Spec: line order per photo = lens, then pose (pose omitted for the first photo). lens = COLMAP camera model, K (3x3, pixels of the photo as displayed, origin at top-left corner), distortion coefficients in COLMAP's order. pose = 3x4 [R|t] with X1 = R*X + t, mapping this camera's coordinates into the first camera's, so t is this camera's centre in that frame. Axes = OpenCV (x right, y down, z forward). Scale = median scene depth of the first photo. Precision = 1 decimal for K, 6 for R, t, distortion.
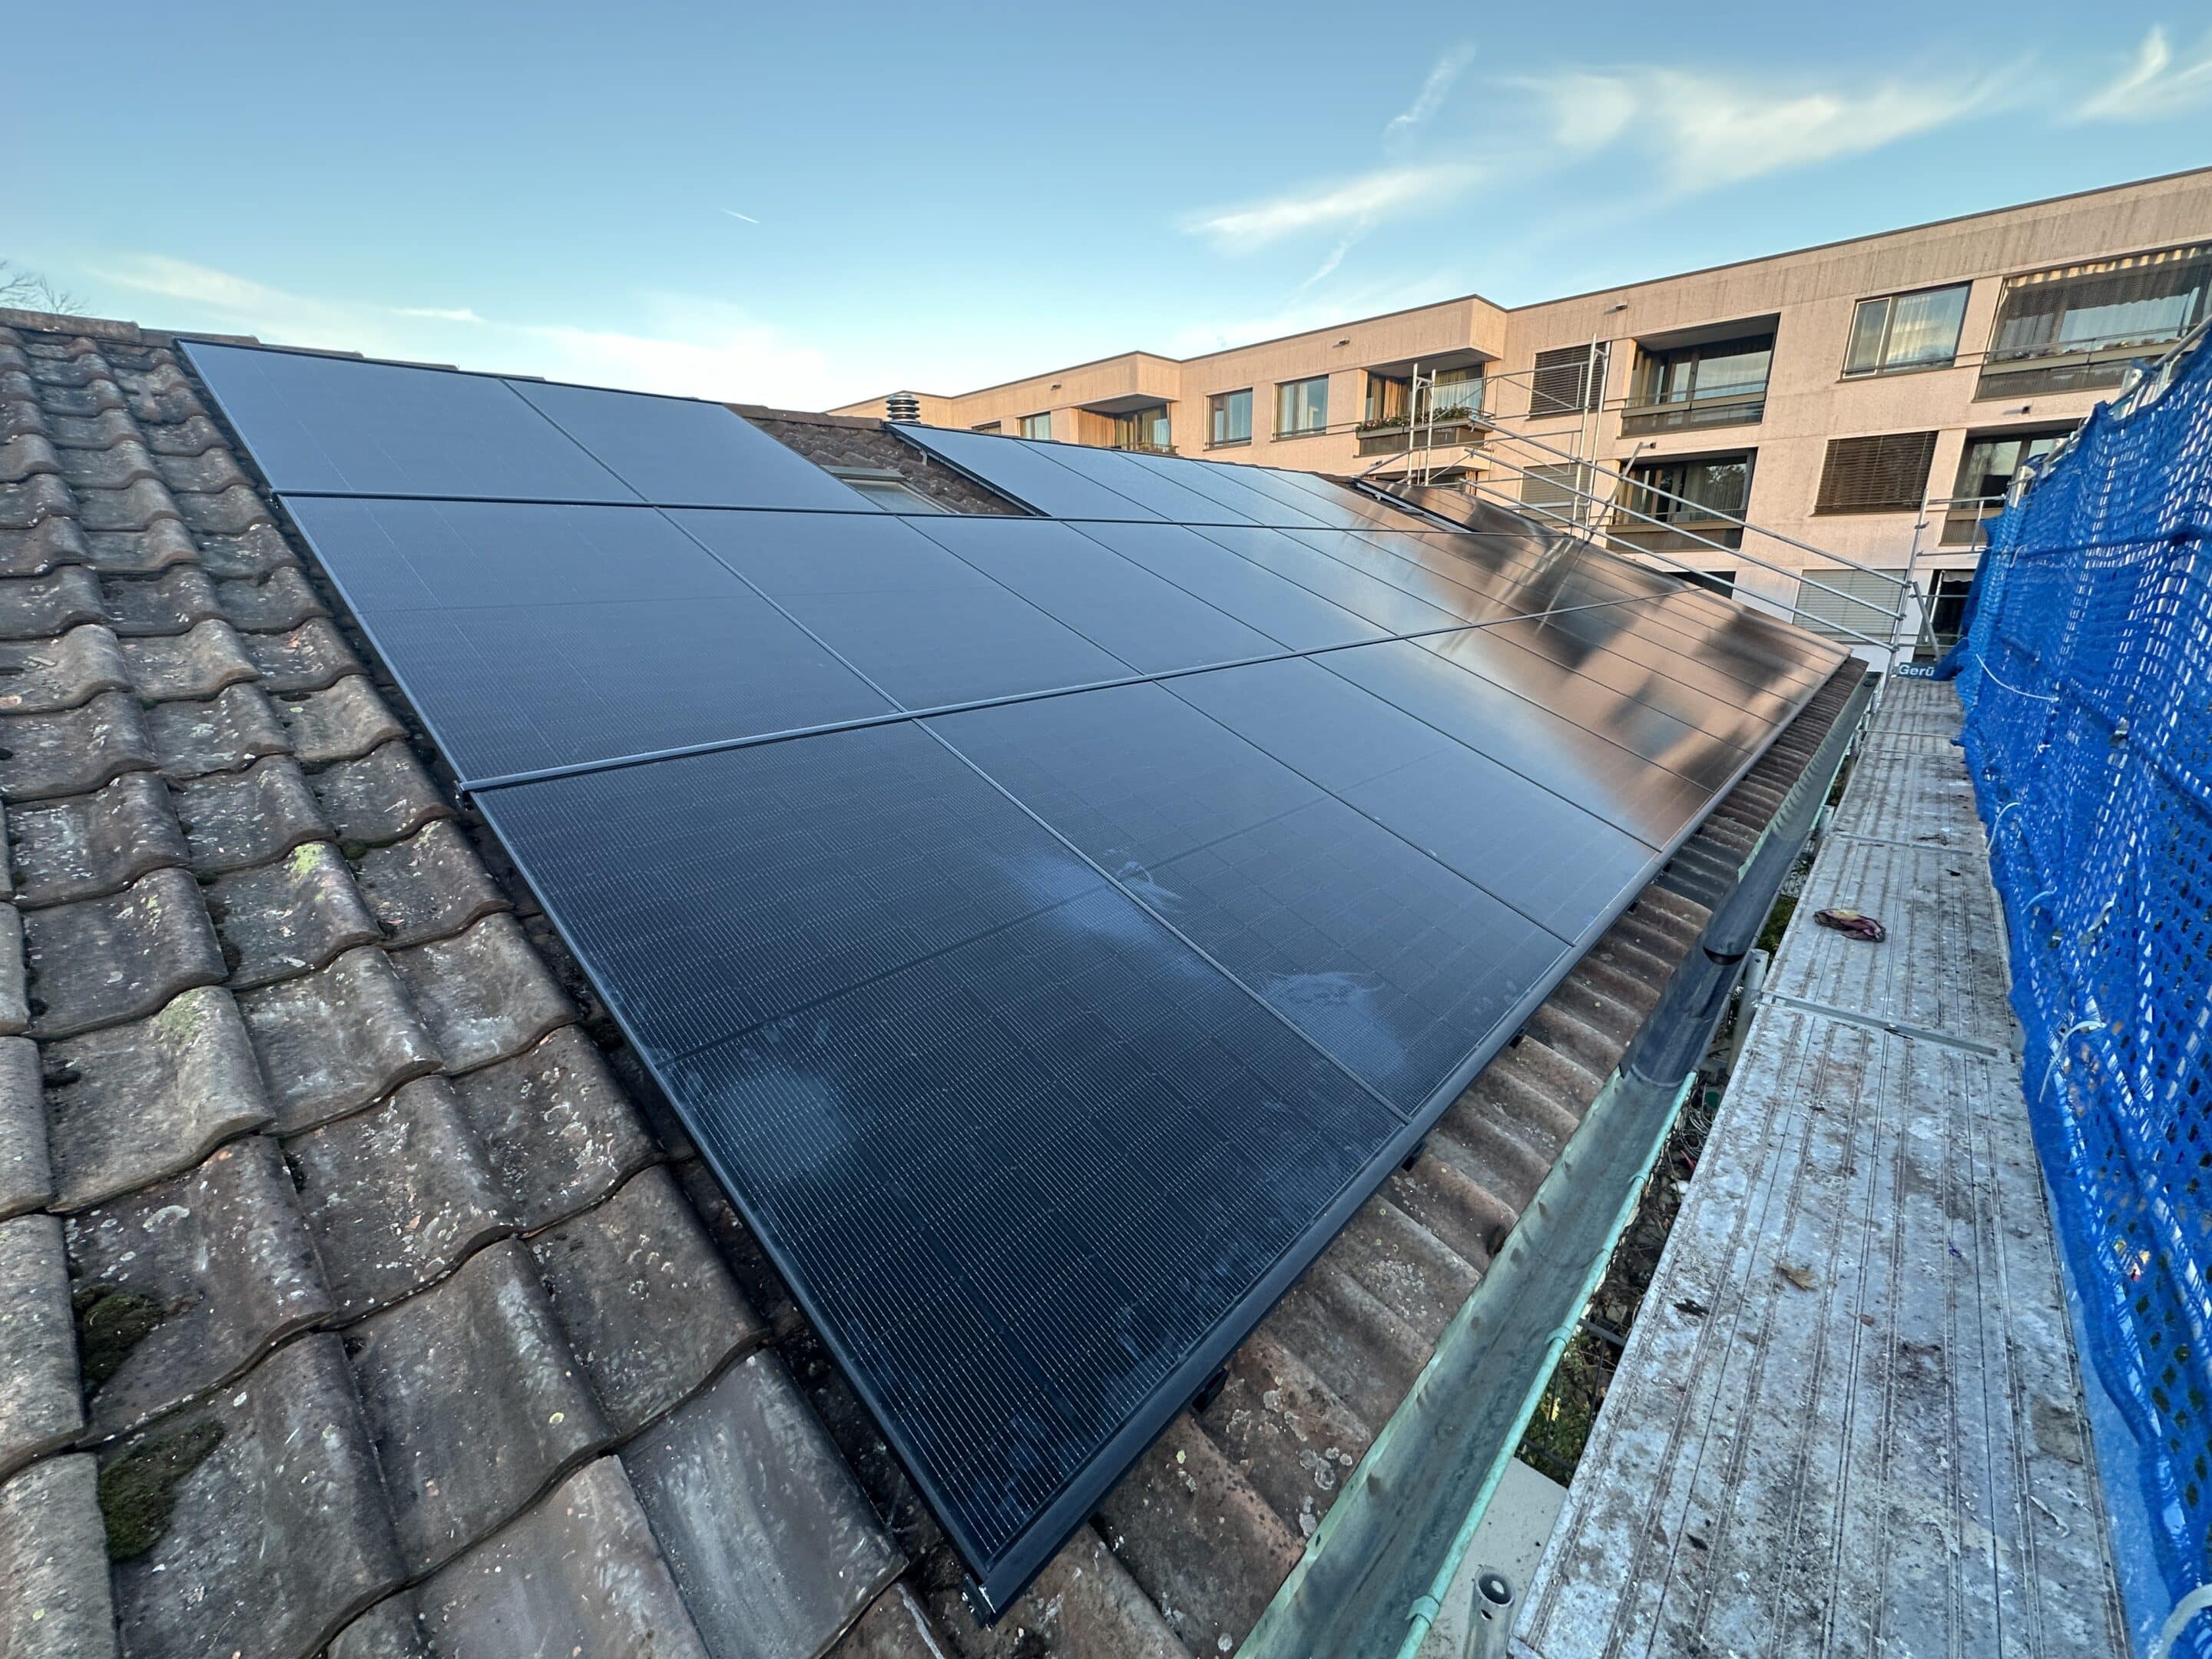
lens RADIAL K [[879.6, 0, 1104.6], [0, 879.6, 827.2], [0, 0, 1]] dist [-0.004533, 0.000042]
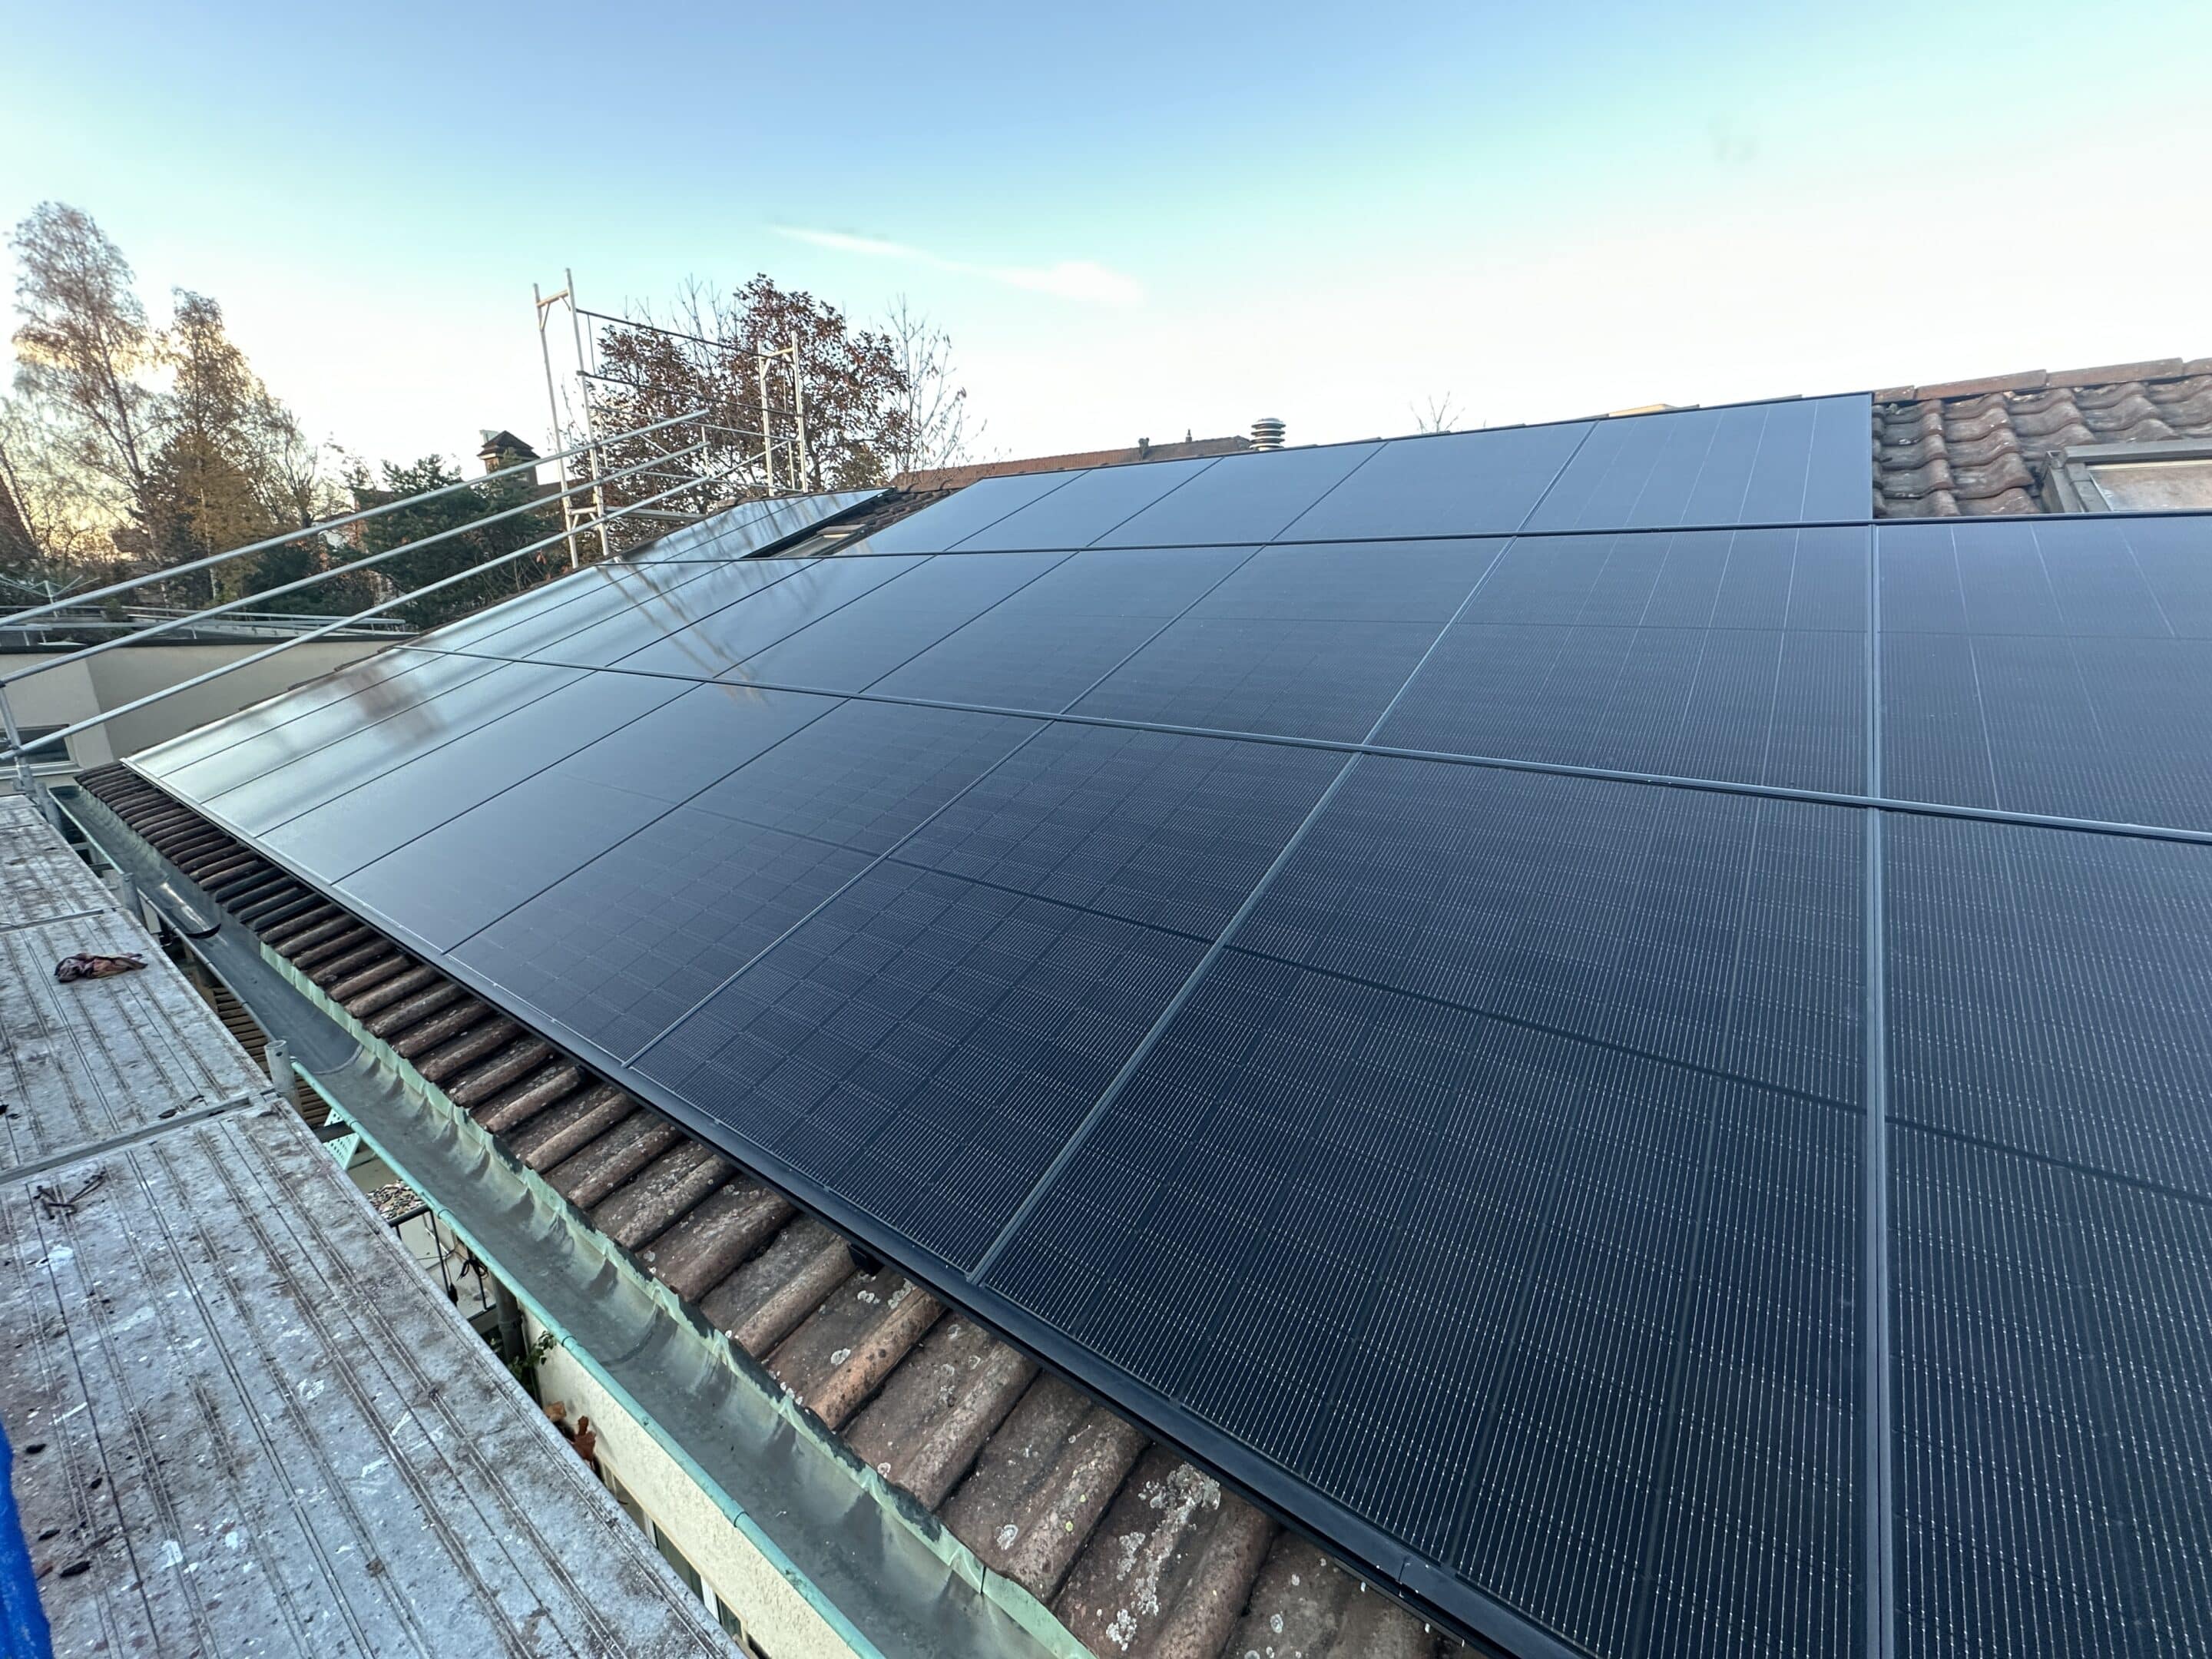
lens RADIAL K [[879.6, 0, 1101.3], [0, 879.6, 832.2], [0, 0, 1]] dist [-0.004533, 0.000042]
pose [[0.117128, 0.382137, -0.916653, 0.726033], [-0.197811, 0.913488, 0.355542, -0.236161], [0.973217, 0.139680, 0.182586, 0.755586]]
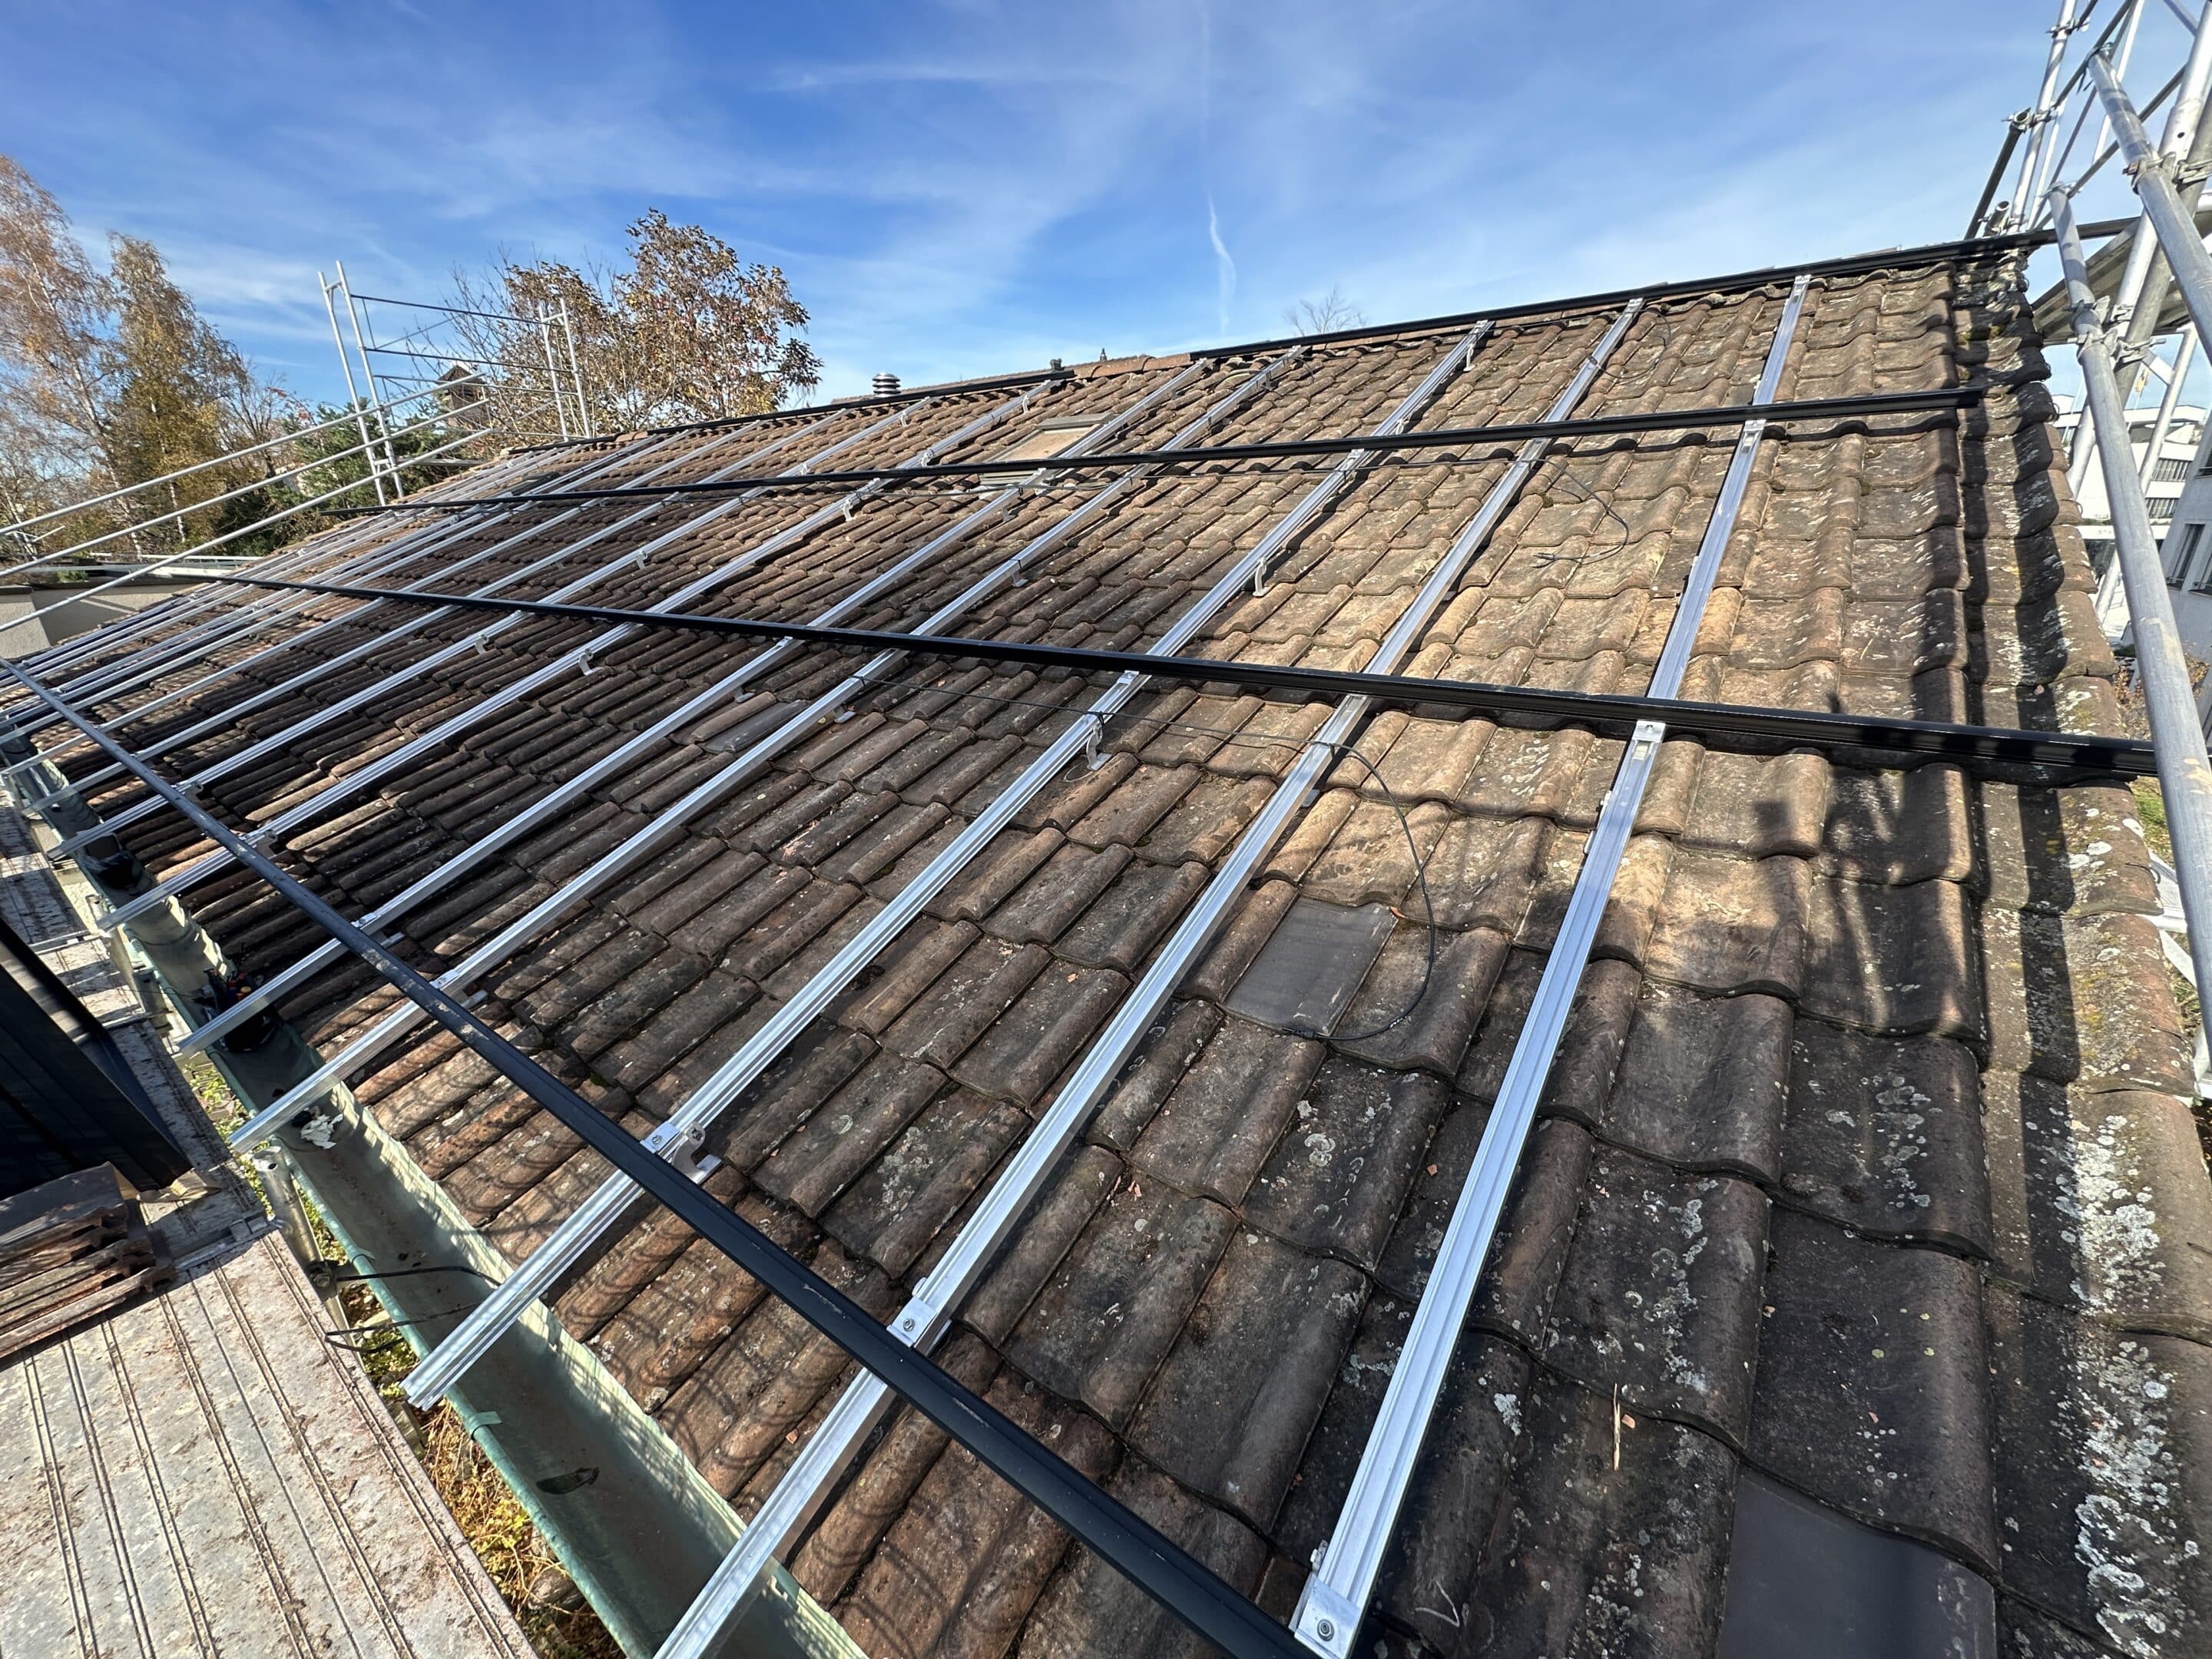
lens RADIAL K [[879.6, 0, 1095.8], [0, 879.6, 829.6], [0, 0, 1]] dist [-0.004533, 0.000042]
pose [[0.114015, 0.450093, -0.885673, 1.063361], [-0.173358, 0.886823, 0.428361, -0.350819], [0.978237, 0.104699, 0.179138, 1.160170]]
